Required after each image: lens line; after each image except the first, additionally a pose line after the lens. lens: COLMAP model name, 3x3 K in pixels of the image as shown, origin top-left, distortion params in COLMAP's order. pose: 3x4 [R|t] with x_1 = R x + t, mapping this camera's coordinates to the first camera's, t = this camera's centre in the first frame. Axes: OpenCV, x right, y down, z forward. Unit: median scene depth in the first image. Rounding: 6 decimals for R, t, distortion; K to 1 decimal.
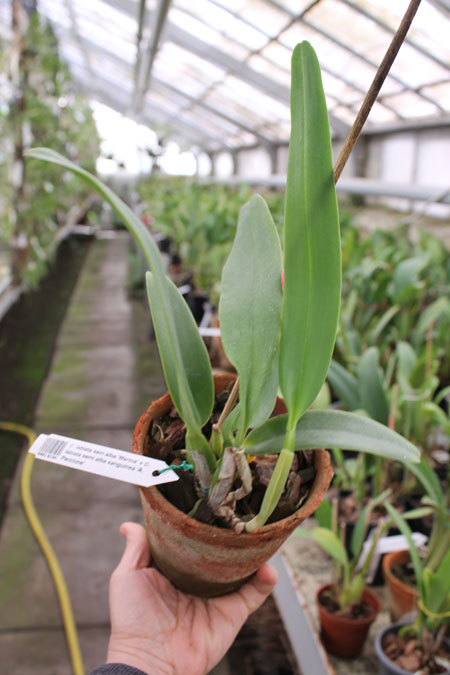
lens RADIAL K [[682.9, 0, 225.0], [0, 682.9, 337.5], [0, 0, 1]] dist [-0.132709, 0.118202]
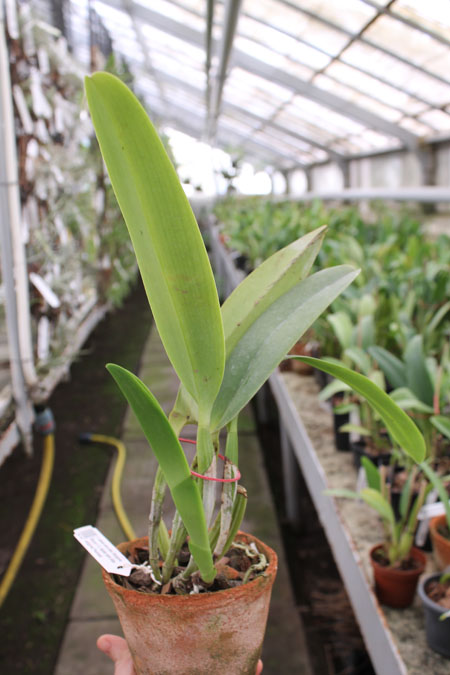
lens RADIAL K [[682.9, 0, 225.0], [0, 682.9, 337.5], [0, 0, 1]] dist [-0.132709, 0.118202]
pose [[0.991838, -0.038623, -0.121518, 0.009034], [0.035194, 0.998923, -0.030239, 0.009514], [0.122555, 0.025716, 0.992129, -0.031060]]
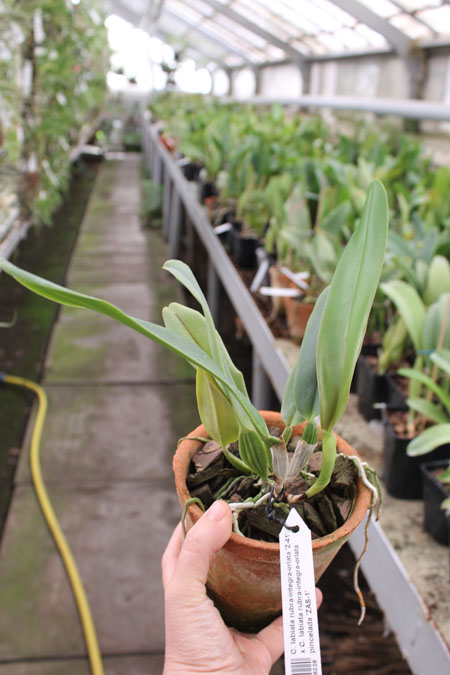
lens RADIAL K [[682.9, 0, 225.0], [0, 682.9, 337.5], [0, 0, 1]] dist [-0.132709, 0.118202]
pose [[0.999628, 0.027265, -0.001006, -0.038612], [-0.026992, 0.993647, 0.109260, -0.019279], [0.003979, -0.109192, 0.994013, 0.108310]]
